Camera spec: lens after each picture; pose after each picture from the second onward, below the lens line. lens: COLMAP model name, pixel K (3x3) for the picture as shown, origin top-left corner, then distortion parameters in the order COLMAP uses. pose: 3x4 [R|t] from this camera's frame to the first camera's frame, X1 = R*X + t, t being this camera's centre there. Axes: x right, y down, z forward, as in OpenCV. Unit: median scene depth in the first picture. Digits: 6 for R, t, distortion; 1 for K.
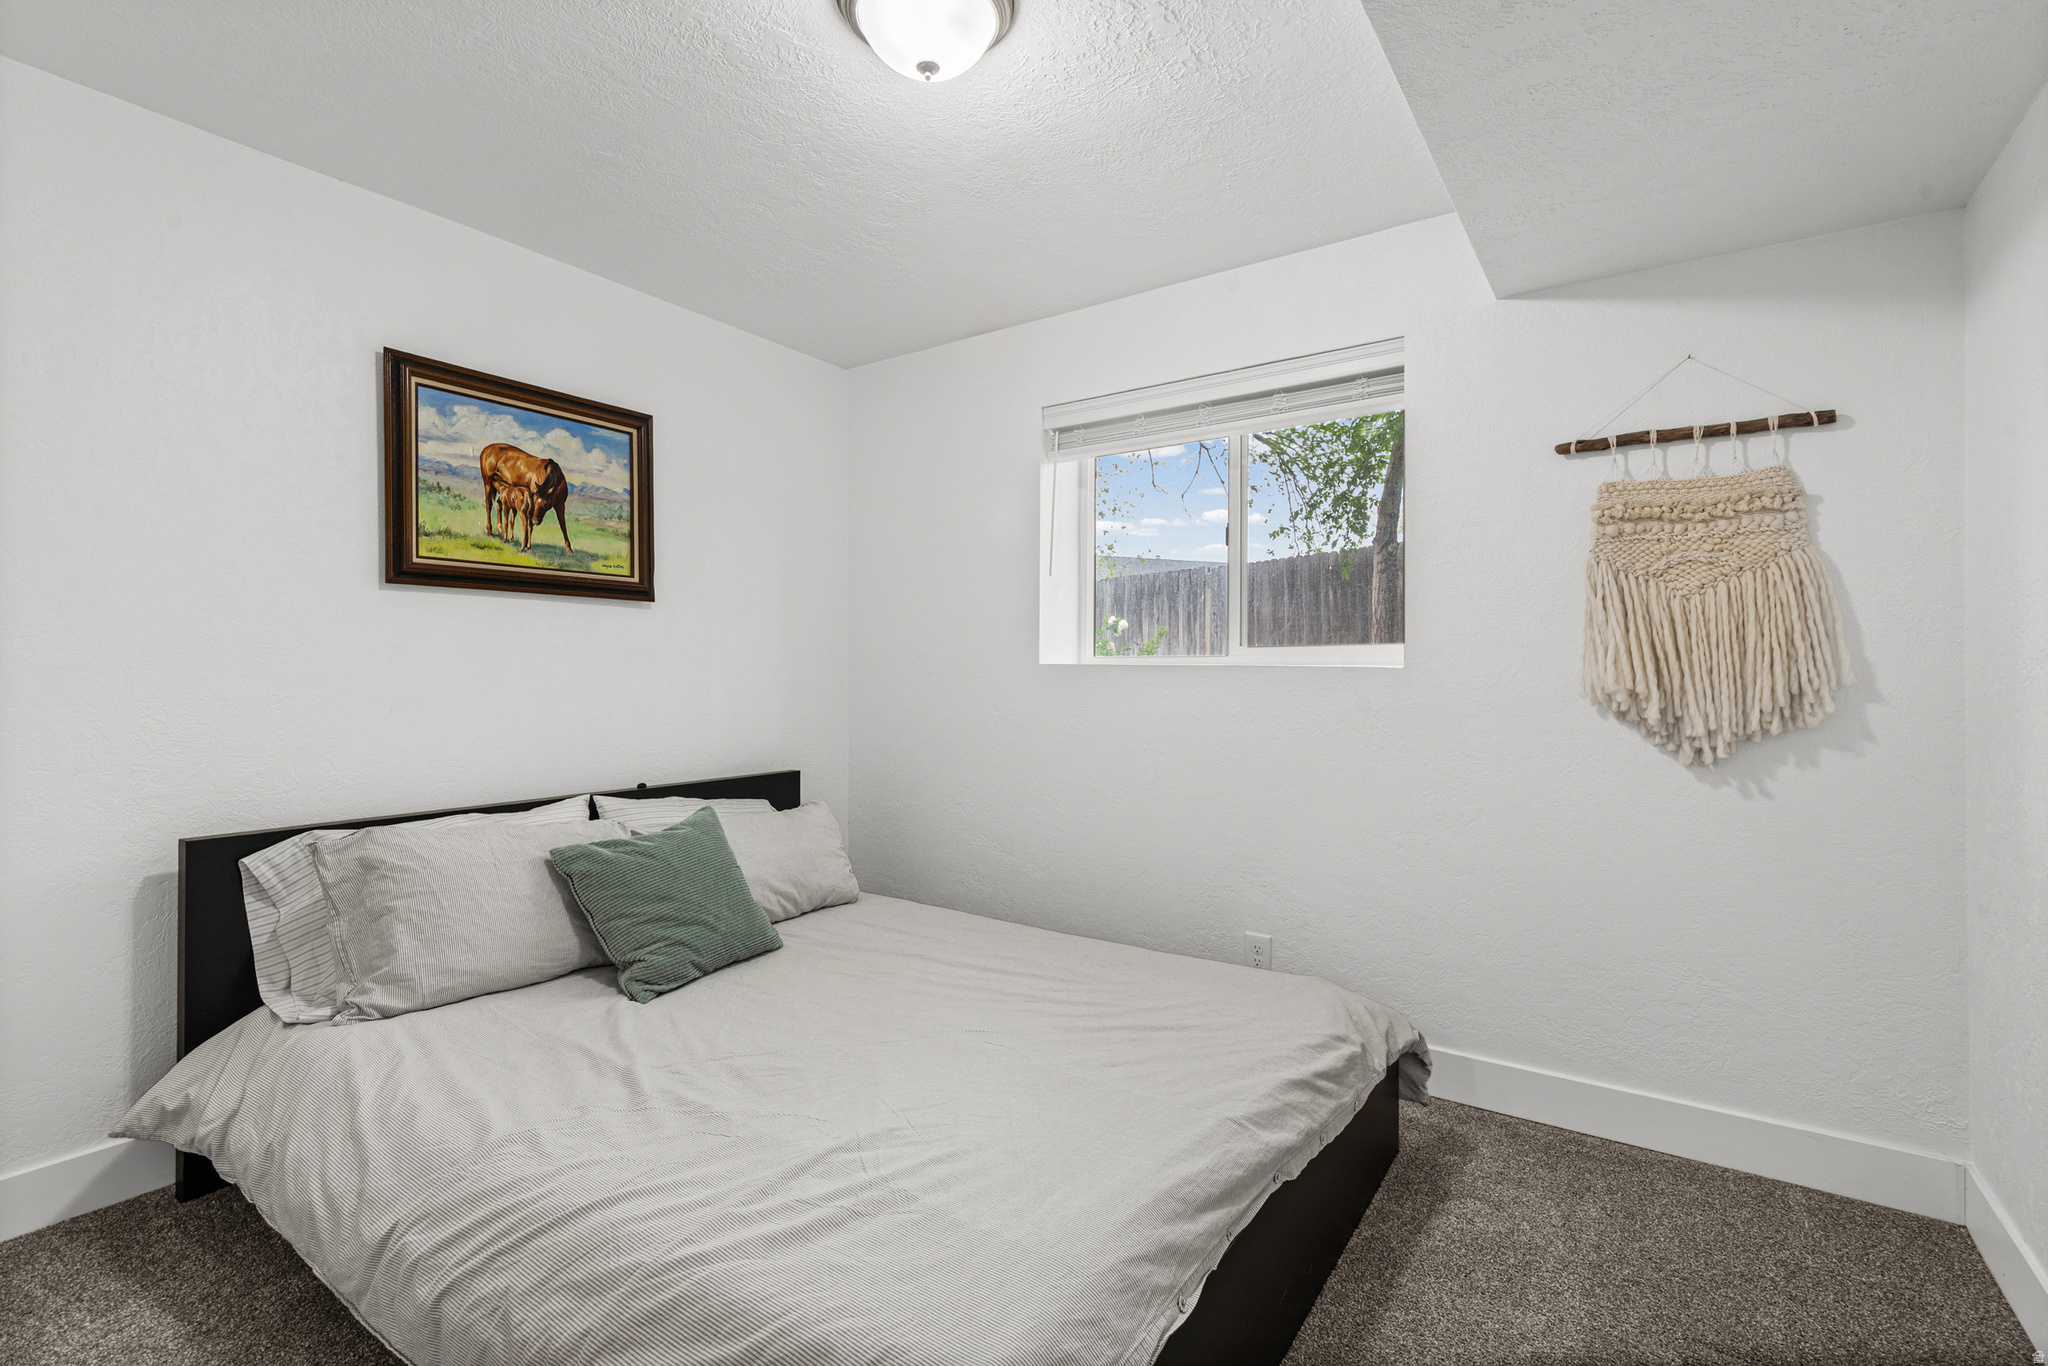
lens RADIAL K [[926.3, 0, 1029.1], [0, 926.3, 675.3], [0, 0, 1]] dist [0.016324, -0.006836]
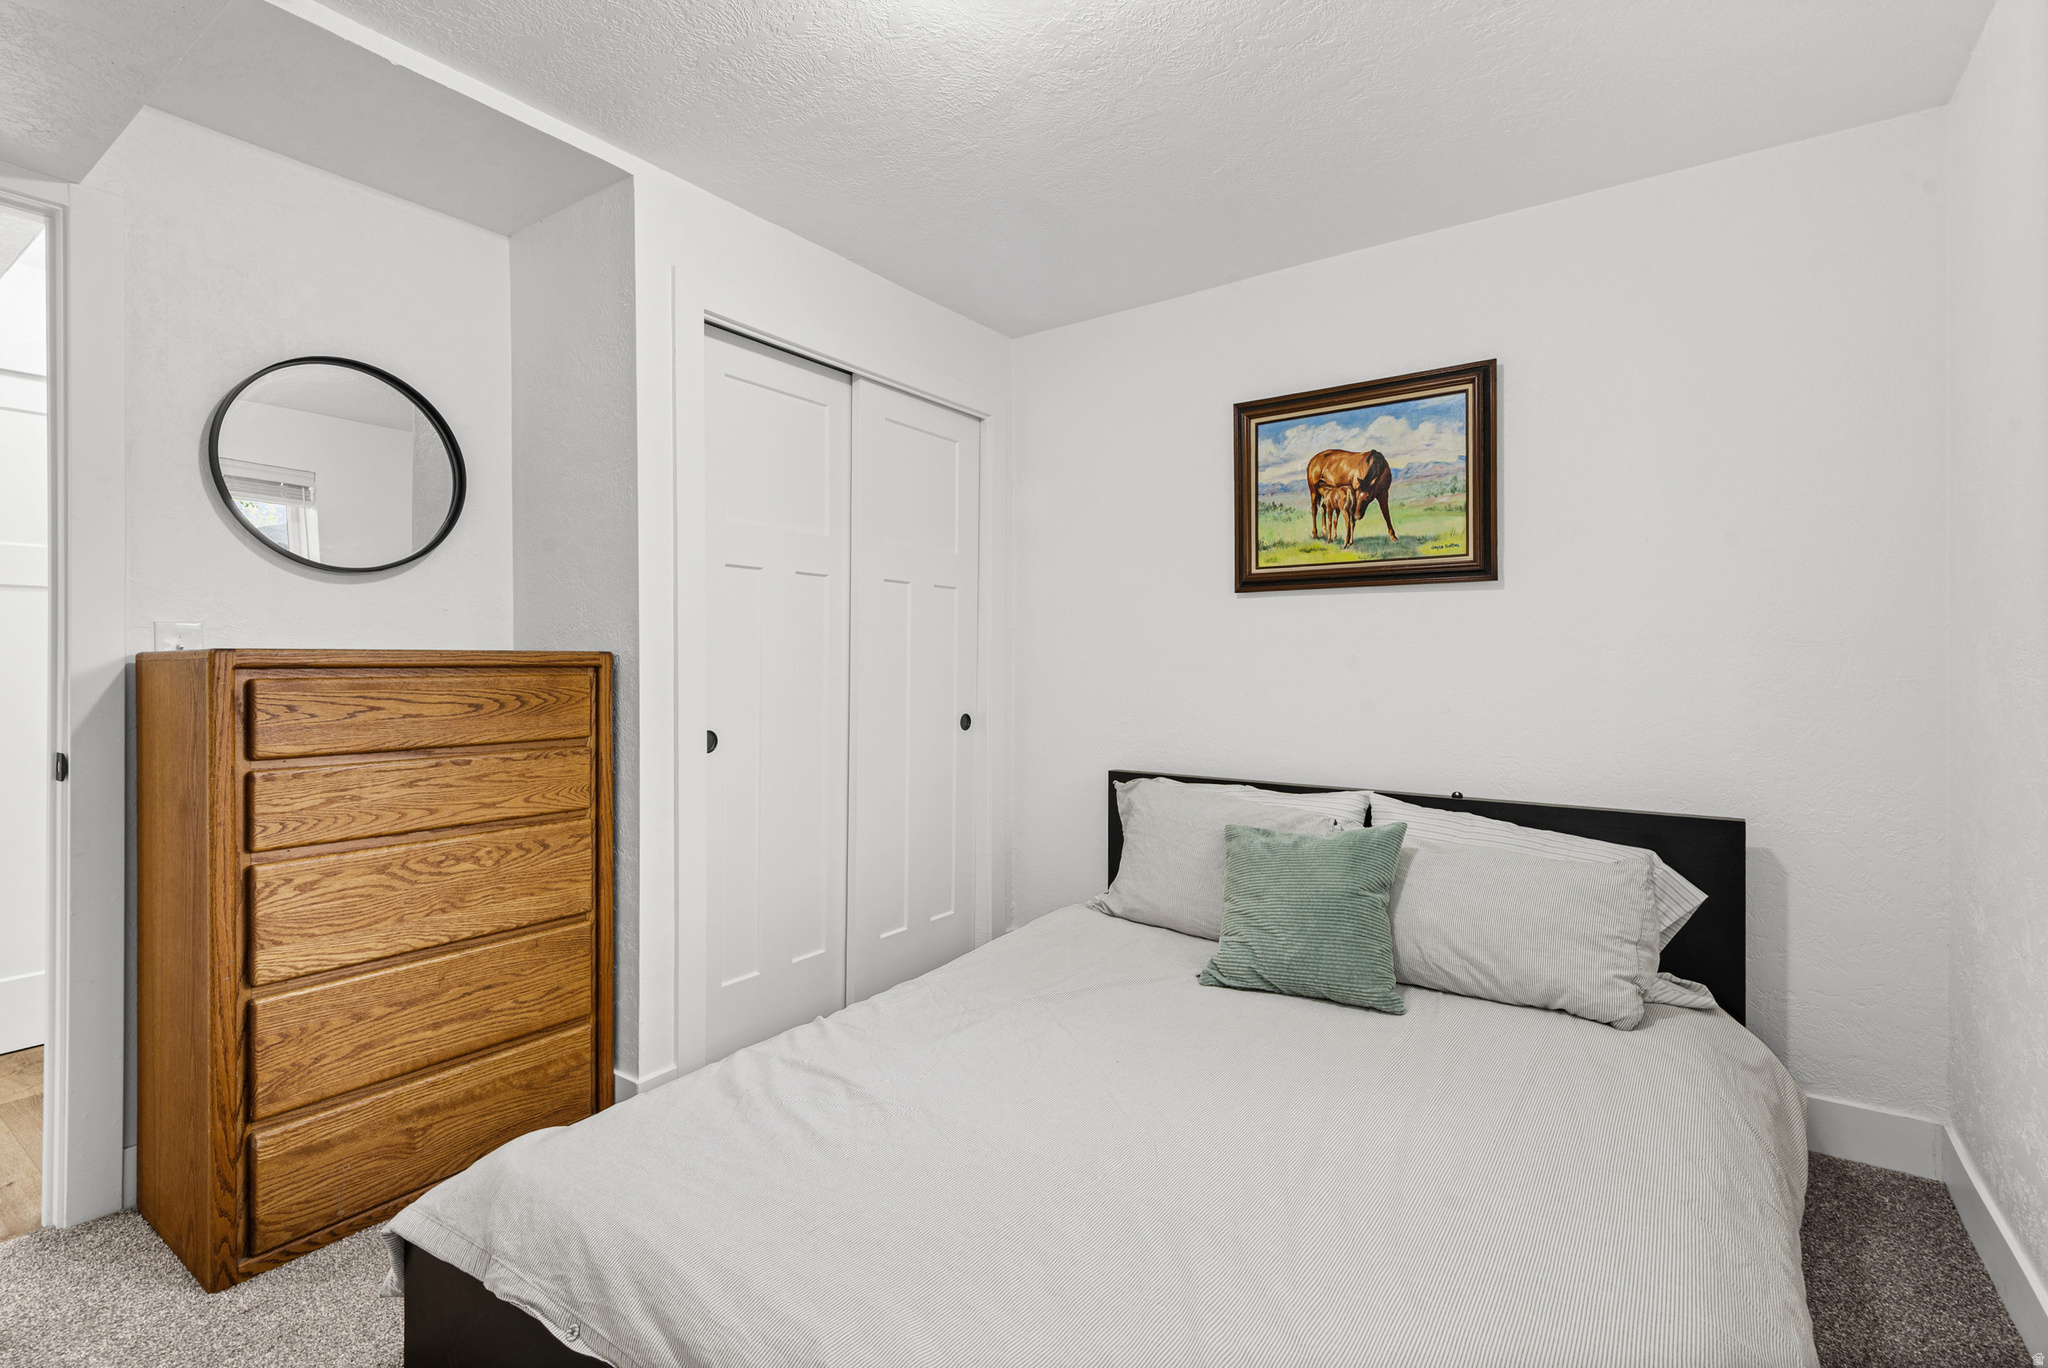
lens RADIAL K [[926.3, 0, 1032.0], [0, 926.3, 673.5], [0, 0, 1]] dist [0.016324, -0.006836]
pose [[-0.014576, 0.006927, -0.999870, 0.500737], [-0.005047, 0.999963, 0.007002, 0.000940], [0.999881, 0.005148, -0.014540, 0.674373]]
